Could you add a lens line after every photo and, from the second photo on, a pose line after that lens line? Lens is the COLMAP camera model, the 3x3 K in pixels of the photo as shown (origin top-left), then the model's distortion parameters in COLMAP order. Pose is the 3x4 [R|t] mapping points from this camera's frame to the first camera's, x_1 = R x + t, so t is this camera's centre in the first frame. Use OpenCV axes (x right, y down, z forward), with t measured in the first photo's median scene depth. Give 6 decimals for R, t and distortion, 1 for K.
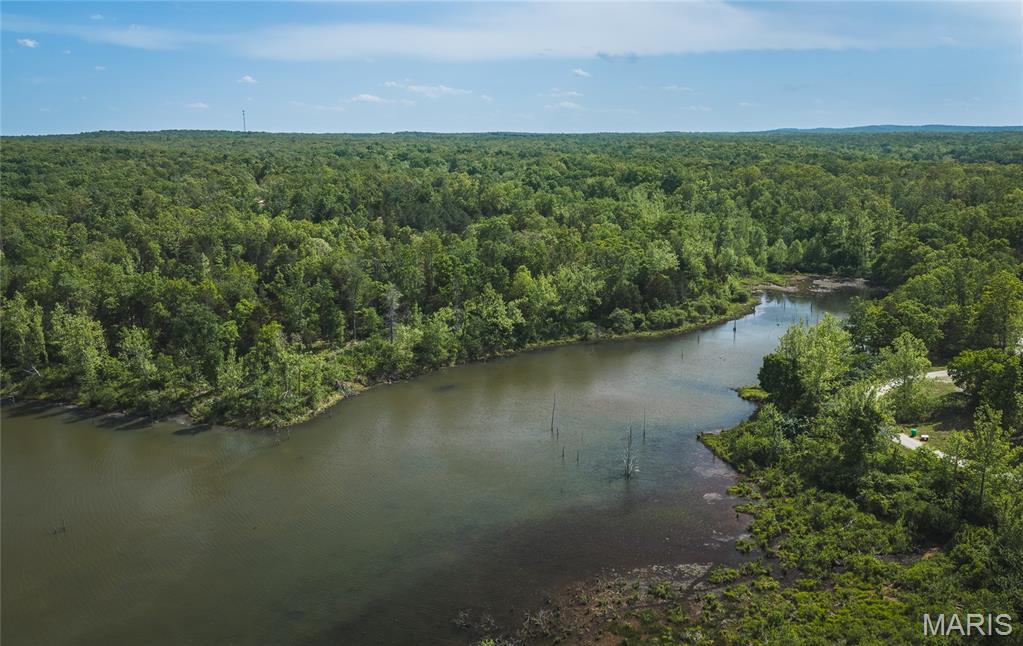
lens RADIAL K [[861.7, 0, 505.6], [0, 861.7, 303.1], [0, 0, 1]] dist [0.009521, -0.020002]
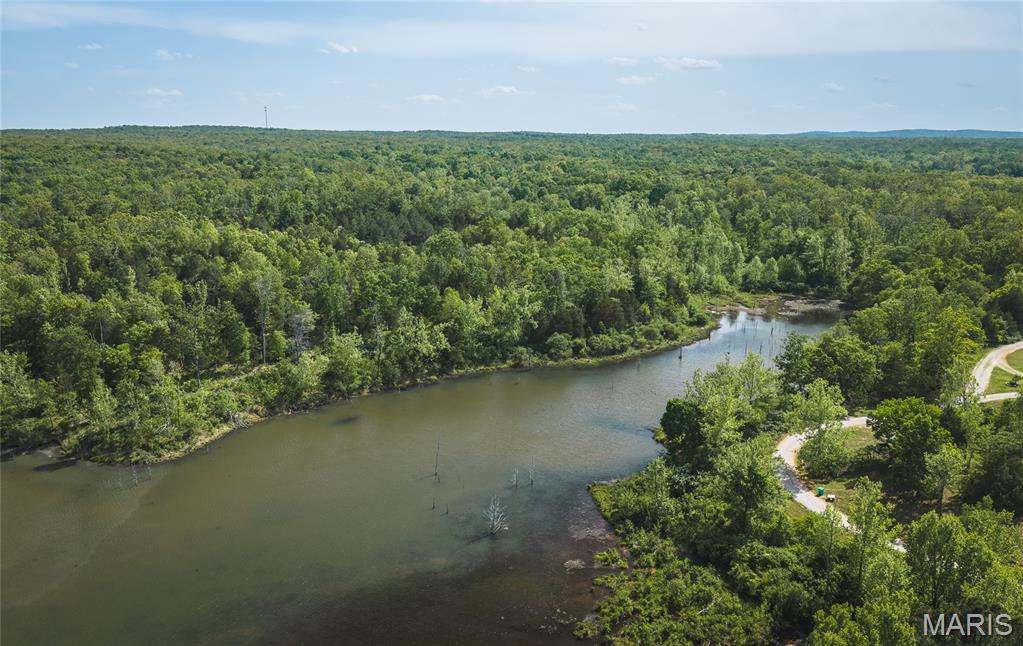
lens RADIAL K [[856.6, 0, 509.7], [0, 856.6, 328.0], [0, 0, 1]] dist [0.022257, -0.053259]
pose [[0.999449, 0.019519, -0.026832, 0.108641], [-0.018691, 0.999352, 0.030752, -0.028429], [0.027415, -0.030233, 0.999167, 0.059879]]
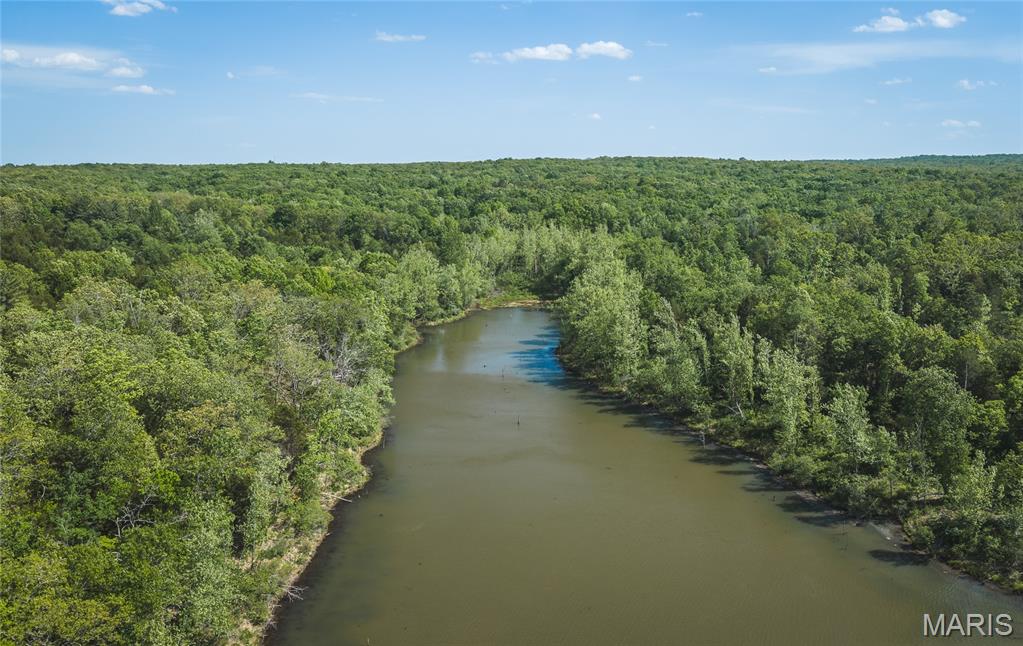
lens RADIAL K [[856.6, 0, 509.7], [0, 856.6, 328.0], [0, 0, 1]] dist [0.022257, -0.053259]
pose [[0.640884, 0.148795, -0.753079, -0.055920], [-0.149332, 0.986458, 0.067822, -0.020076], [0.752973, 0.068992, 0.654425, 0.227184]]
